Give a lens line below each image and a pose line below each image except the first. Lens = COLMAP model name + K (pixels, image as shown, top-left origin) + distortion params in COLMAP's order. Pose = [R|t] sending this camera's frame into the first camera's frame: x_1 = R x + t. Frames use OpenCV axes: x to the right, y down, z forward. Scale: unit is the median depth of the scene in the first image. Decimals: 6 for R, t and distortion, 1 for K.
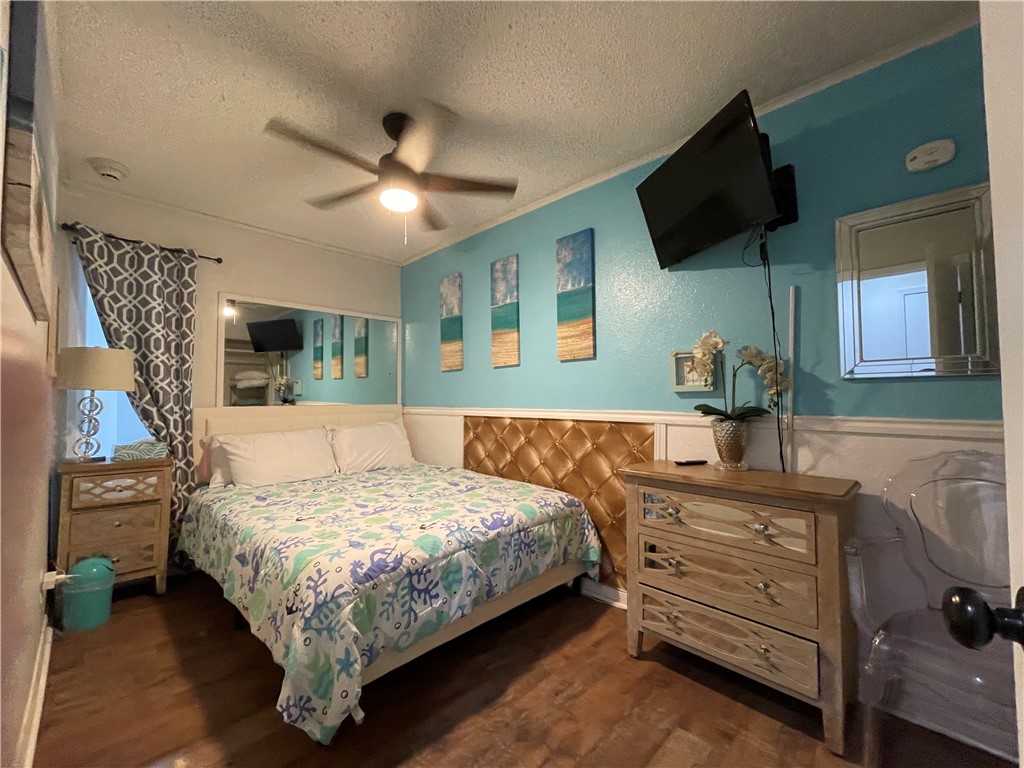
lens RADIAL K [[416.3, 0, 512.5], [0, 416.3, 384.3], [0, 0, 1]] dist [-0.001814, 0.000207]
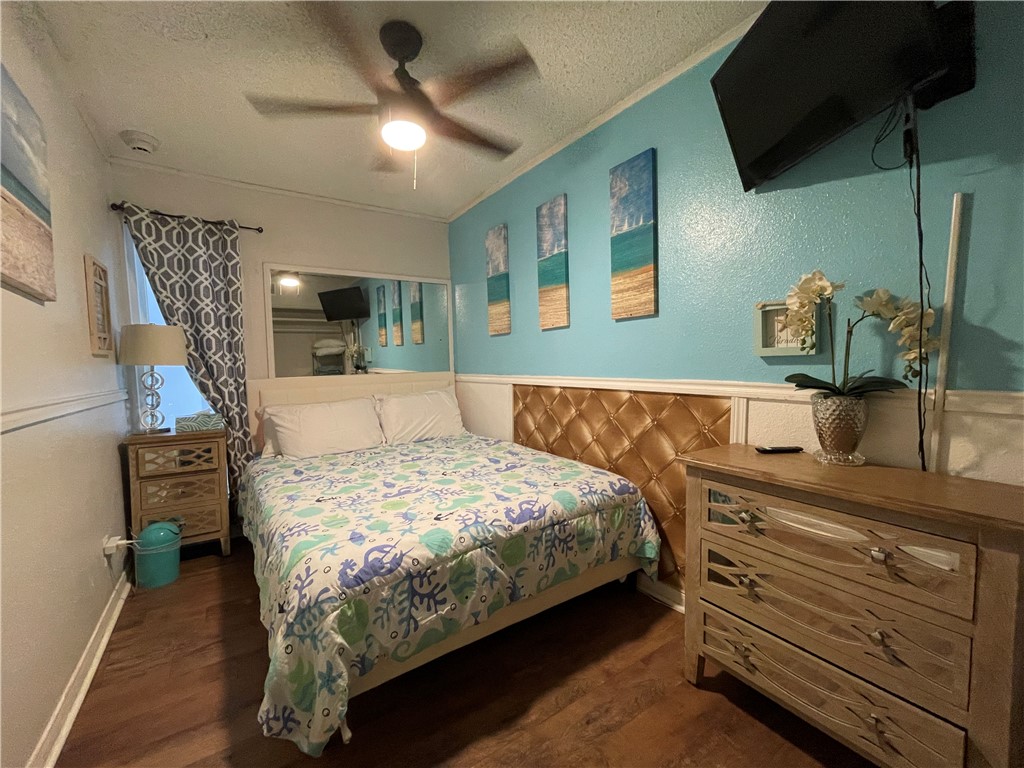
lens RADIAL K [[416.3, 0, 511.1], [0, 416.3, 385.0], [0, 0, 1]] dist [-0.001814, 0.000207]
pose [[0.979842, -0.006783, -0.199659, 0.094306], [0.026101, 0.995203, 0.094283, -0.013001], [0.198061, -0.097594, 0.975319, 0.161520]]
